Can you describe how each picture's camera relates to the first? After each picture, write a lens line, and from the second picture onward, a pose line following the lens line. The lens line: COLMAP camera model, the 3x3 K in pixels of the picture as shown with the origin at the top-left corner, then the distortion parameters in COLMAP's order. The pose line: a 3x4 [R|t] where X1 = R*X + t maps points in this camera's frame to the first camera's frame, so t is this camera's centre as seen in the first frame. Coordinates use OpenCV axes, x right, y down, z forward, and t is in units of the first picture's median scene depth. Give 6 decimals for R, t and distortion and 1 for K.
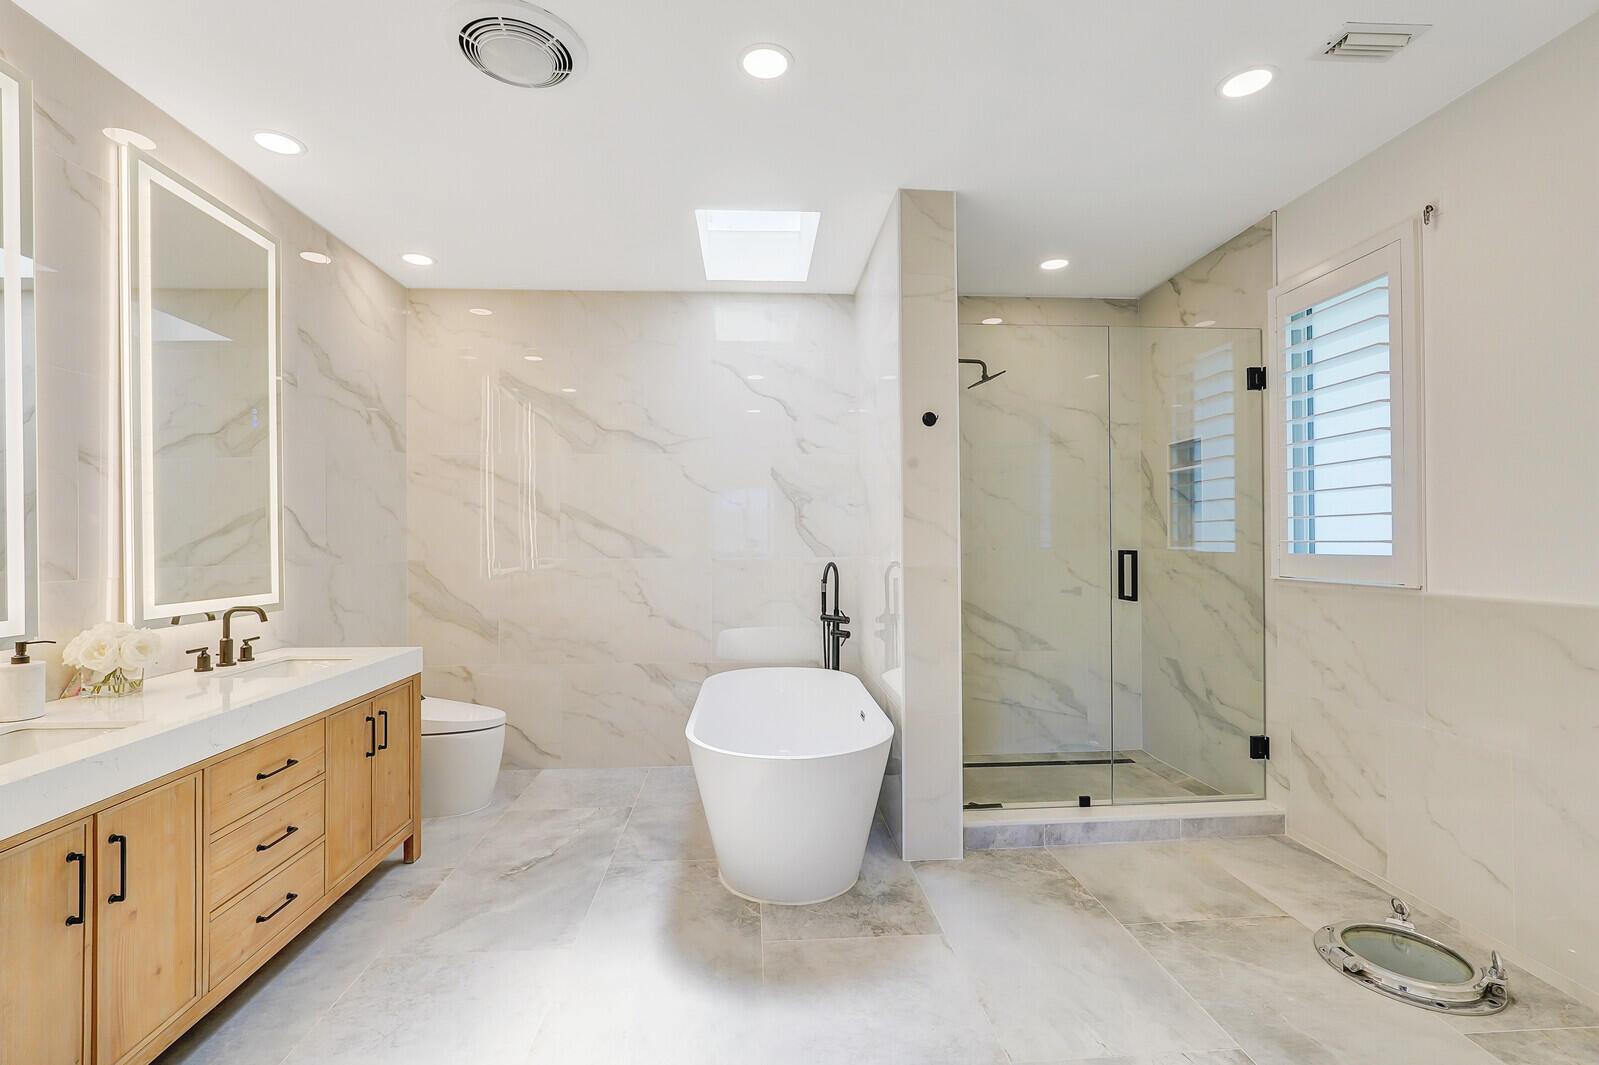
lens RADIAL K [[707.7, 0, 799.5], [0, 707.7, 532.5], [0, 0, 1]] dist [-0.018028, 0.010513]
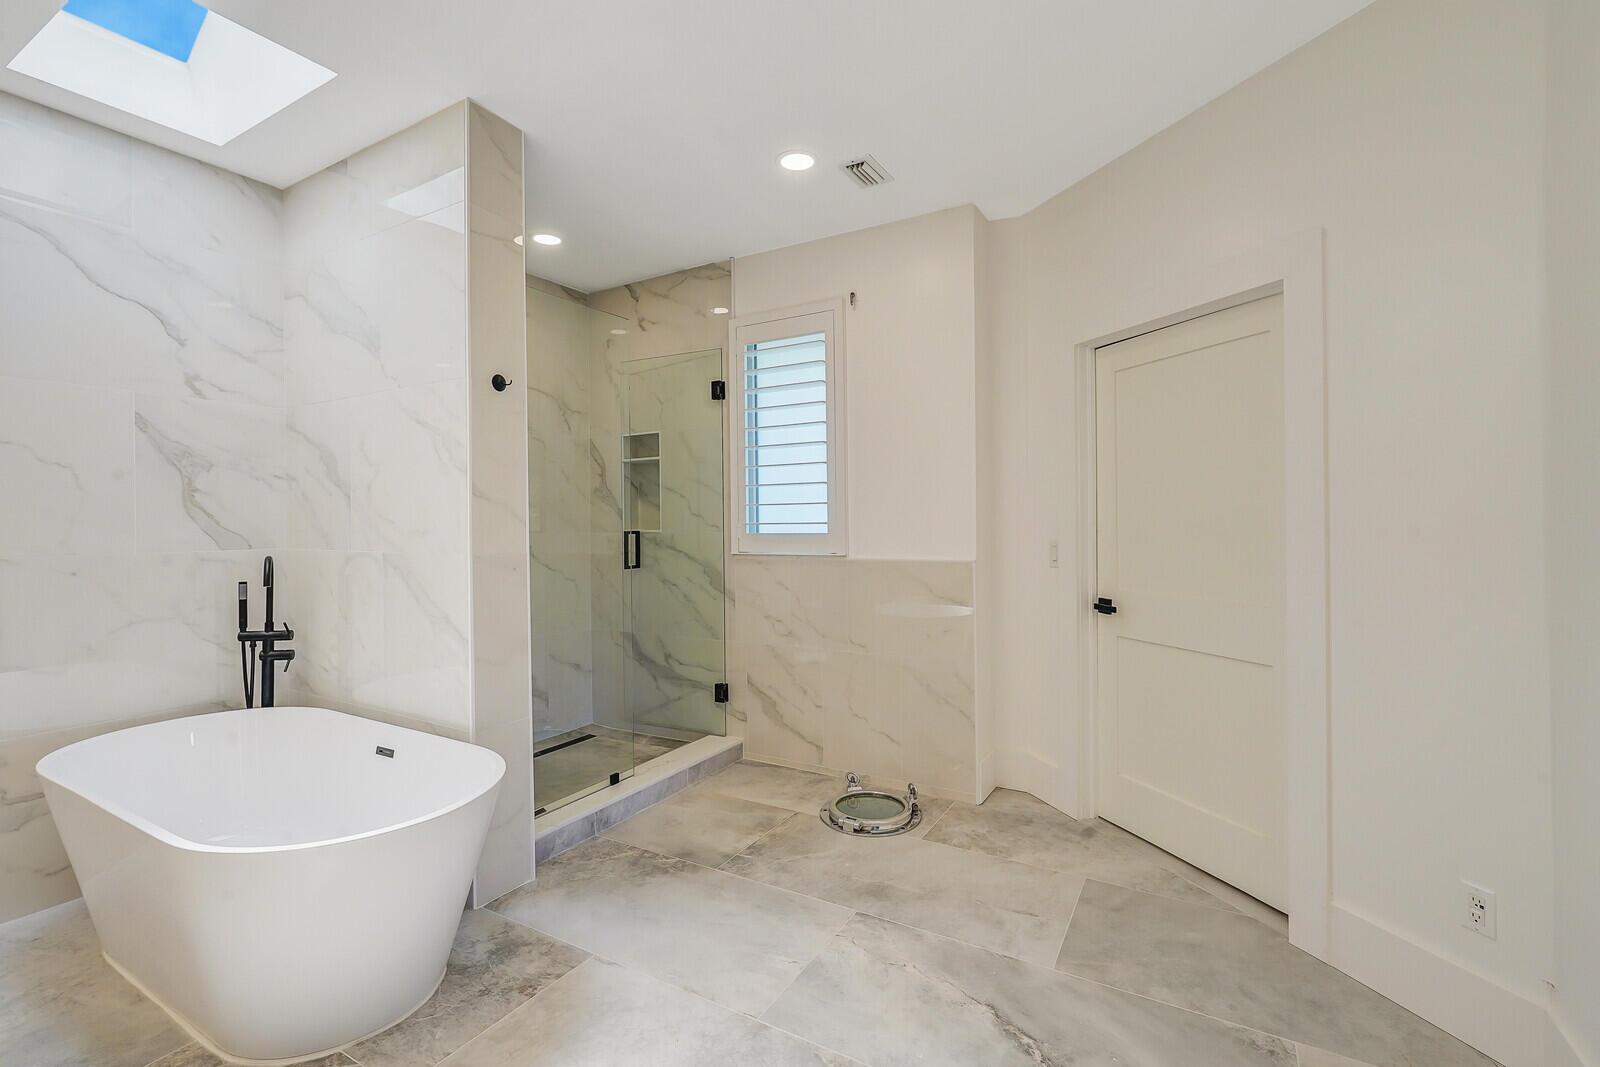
lens RADIAL K [[719.7, 0, 796.0], [0, 719.7, 515.7], [0, 0, 1]] dist [-0.001605, 0.000109]
pose [[0.570688, 0.006108, 0.821144, -0.351174], [-0.002252, 0.999980, -0.005873, 0.006135], [-0.821164, 0.001502, 0.570691, 0.216032]]
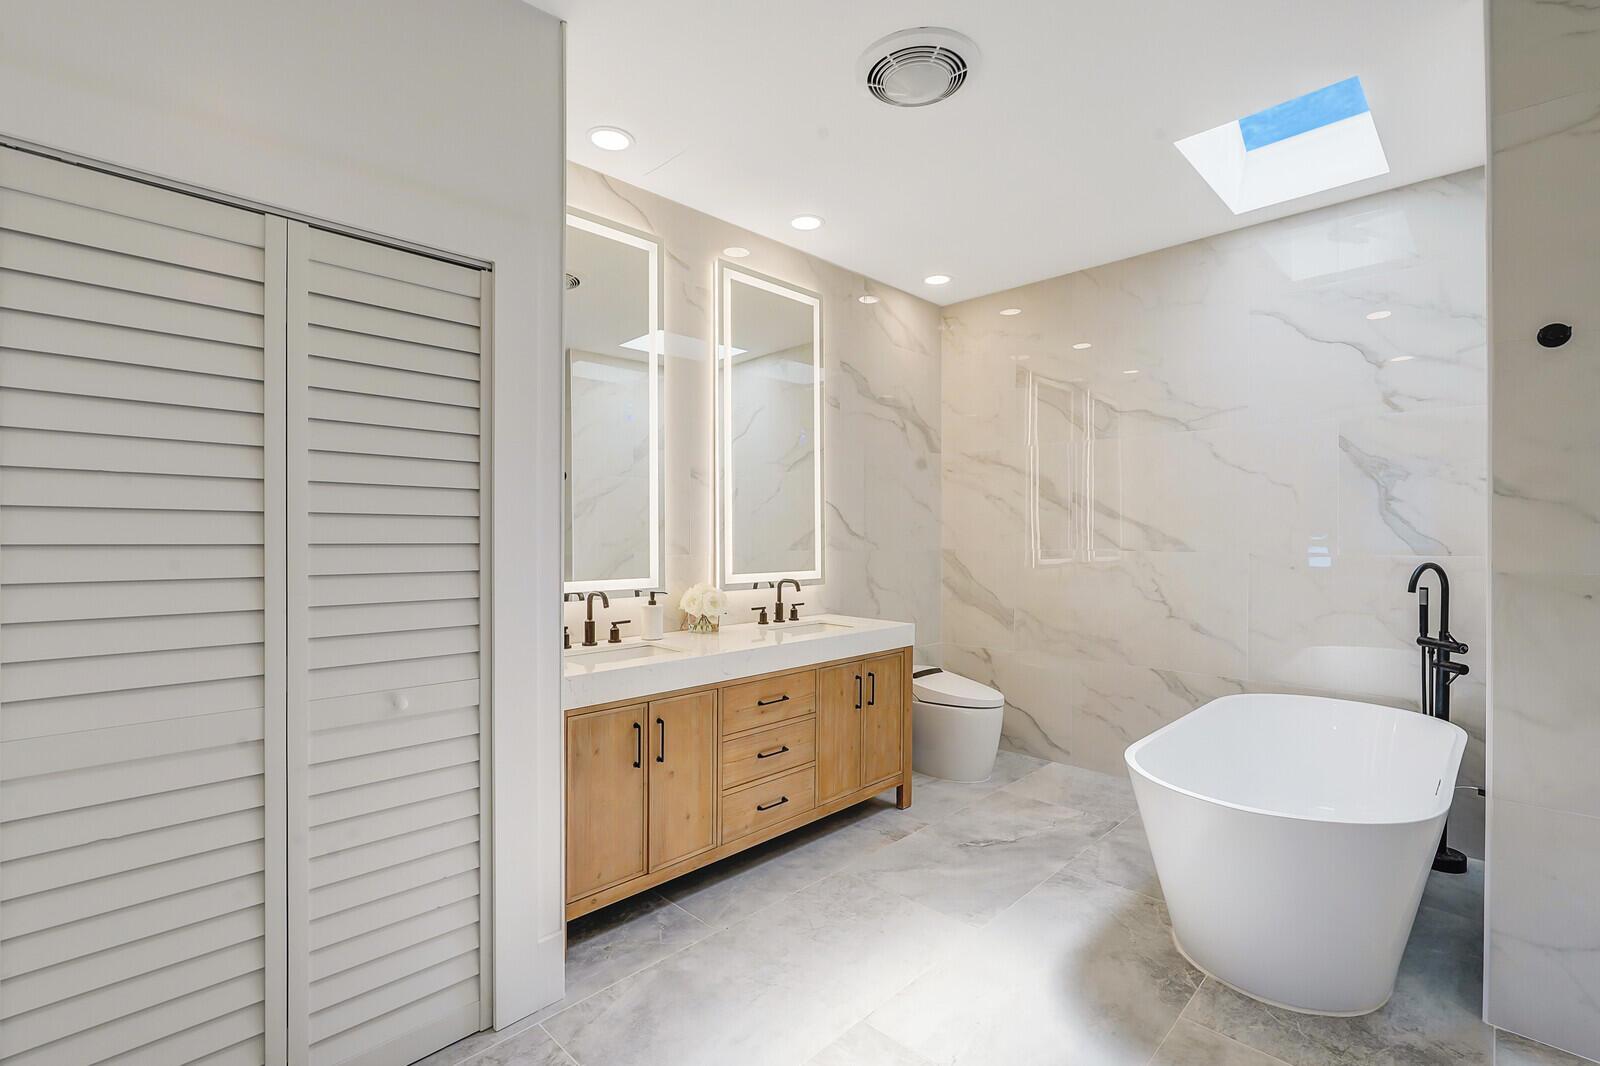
lens RADIAL K [[728.0, 0, 820.9], [0, 728.0, 532.0], [0, 0, 1]] dist [-0.002028, 0.005866]
pose [[0.675971, 0.003038, -0.736922, 0.241651], [0.004220, 0.999959, 0.007993, 0.004424], [0.736916, -0.008513, 0.675930, 0.098064]]
